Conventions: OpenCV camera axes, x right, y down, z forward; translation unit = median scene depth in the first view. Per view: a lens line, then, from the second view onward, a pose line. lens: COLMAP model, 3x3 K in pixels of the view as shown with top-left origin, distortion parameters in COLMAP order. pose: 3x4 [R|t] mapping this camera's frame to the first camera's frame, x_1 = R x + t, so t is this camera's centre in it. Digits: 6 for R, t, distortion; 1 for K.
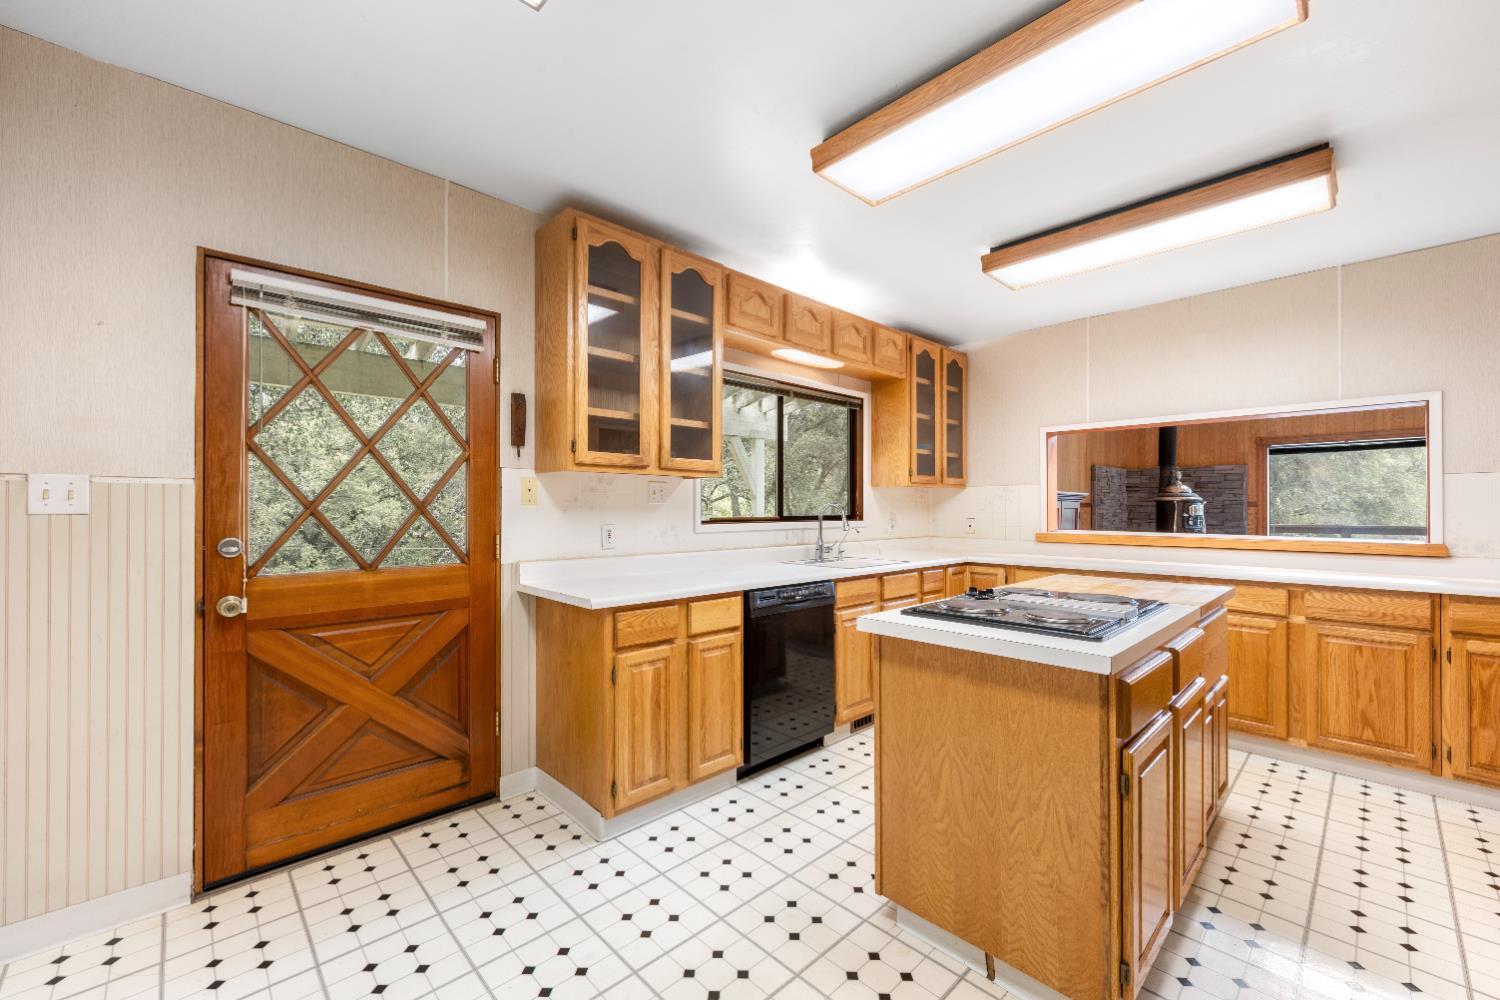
lens RADIAL K [[609.8, 0, 751.2], [0, 609.8, 504.0], [0, 0, 1]] dist [-0.004607, 0.001350]
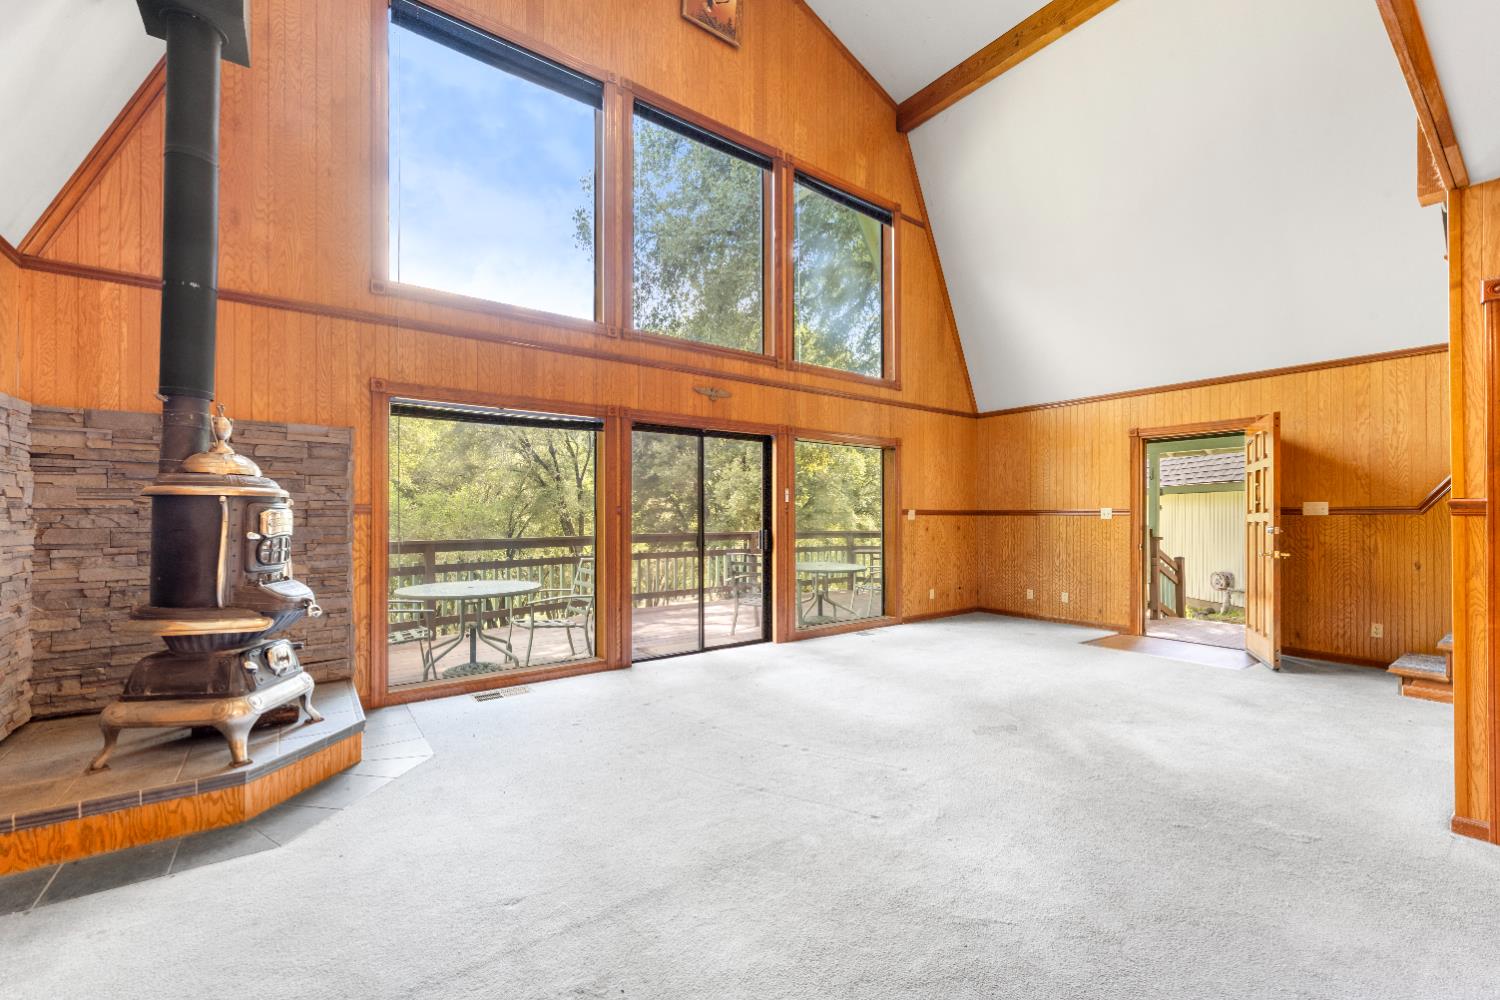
lens RADIAL K [[609.8, 0, 749.2], [0, 609.8, 513.3], [0, 0, 1]] dist [-0.004607, 0.001350]
pose [[0.143156, 0.005873, 0.989683, 1.090984], [-0.007942, 0.999957, -0.004785, 0.010444], [-0.989668, -0.007175, 0.143196, 1.788835]]
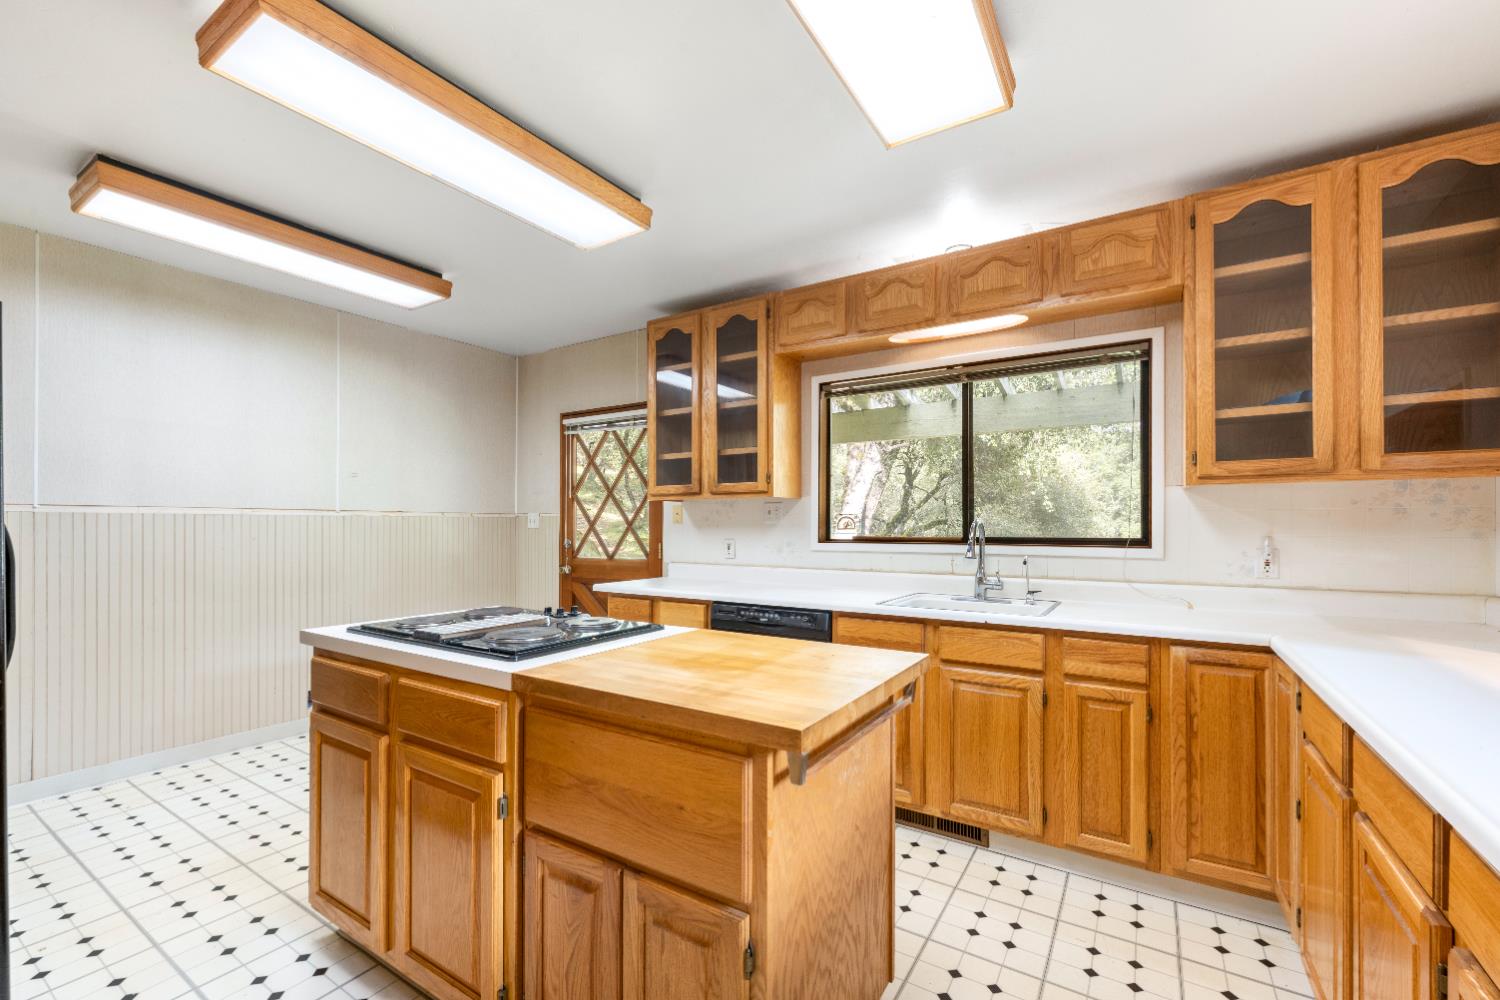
lens RADIAL K [[609.8, 0, 779.0], [0, 609.8, 528.7], [0, 0, 1]] dist [-0.004607, 0.001350]
pose [[0.255299, -0.001153, -0.966861, 1.014760], [-0.000748, 0.999999, -0.001389, 0.013380], [0.966862, 0.001078, 0.255298, 0.785823]]
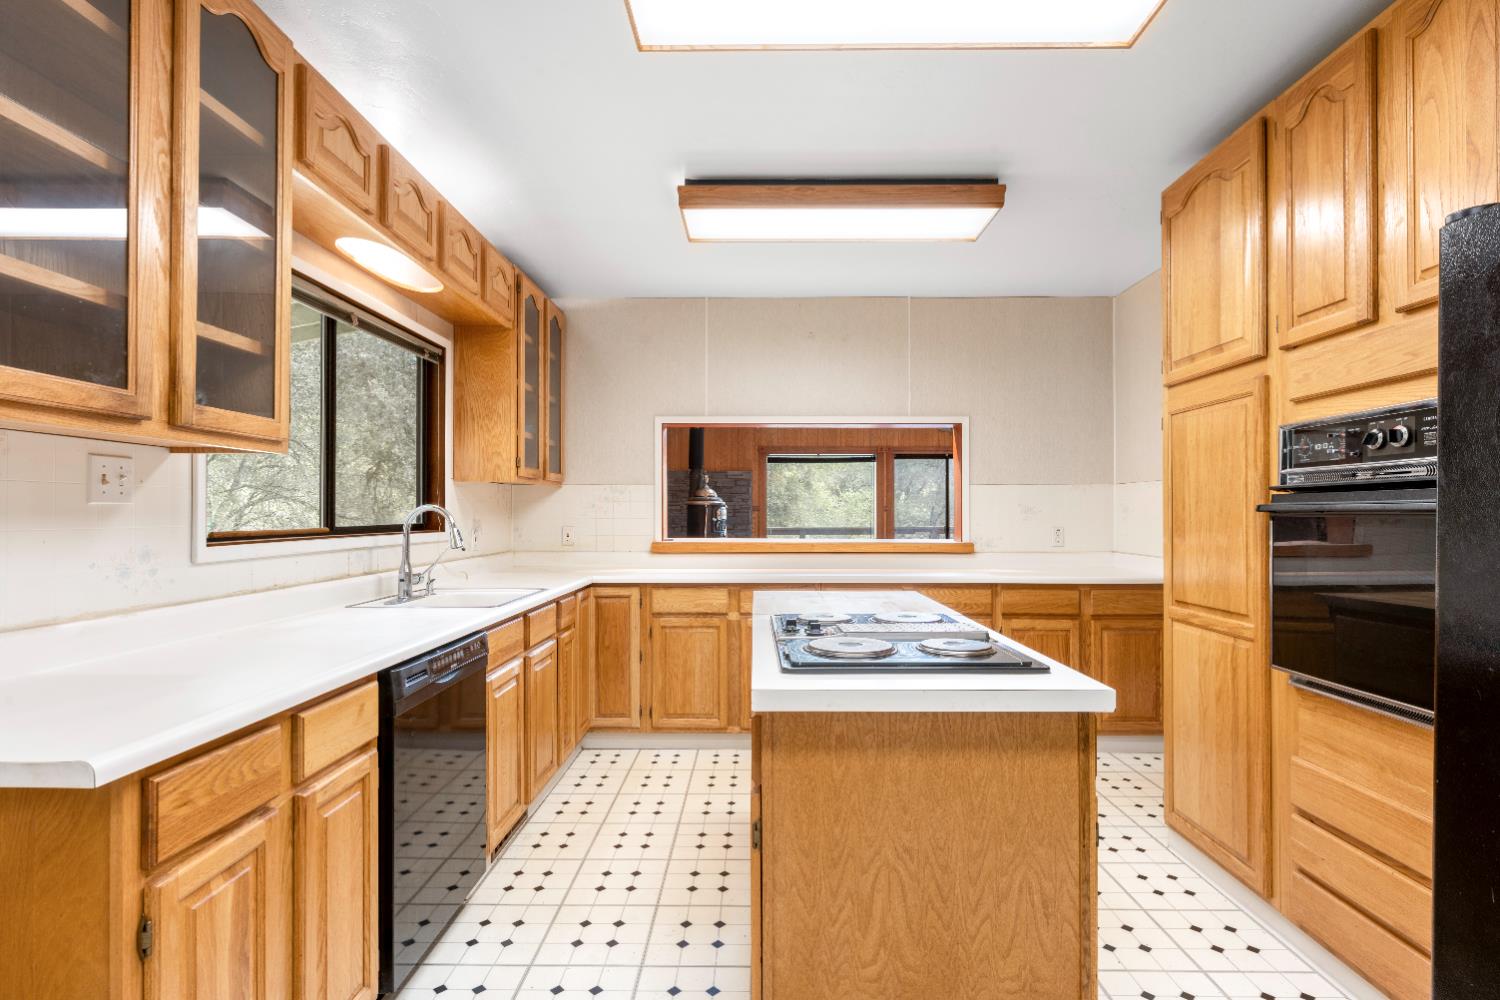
lens RADIAL K [[729.5, 0, 764.1], [0, 729.5, 509.6], [0, 0, 1]] dist [-0.000867, 0.000081]
pose [[0.698402, 0.002440, 0.715702, -0.220144], [-0.004785, 0.999988, 0.001261, 0.000656], [-0.715690, -0.004305, 0.698405, 0.298655]]
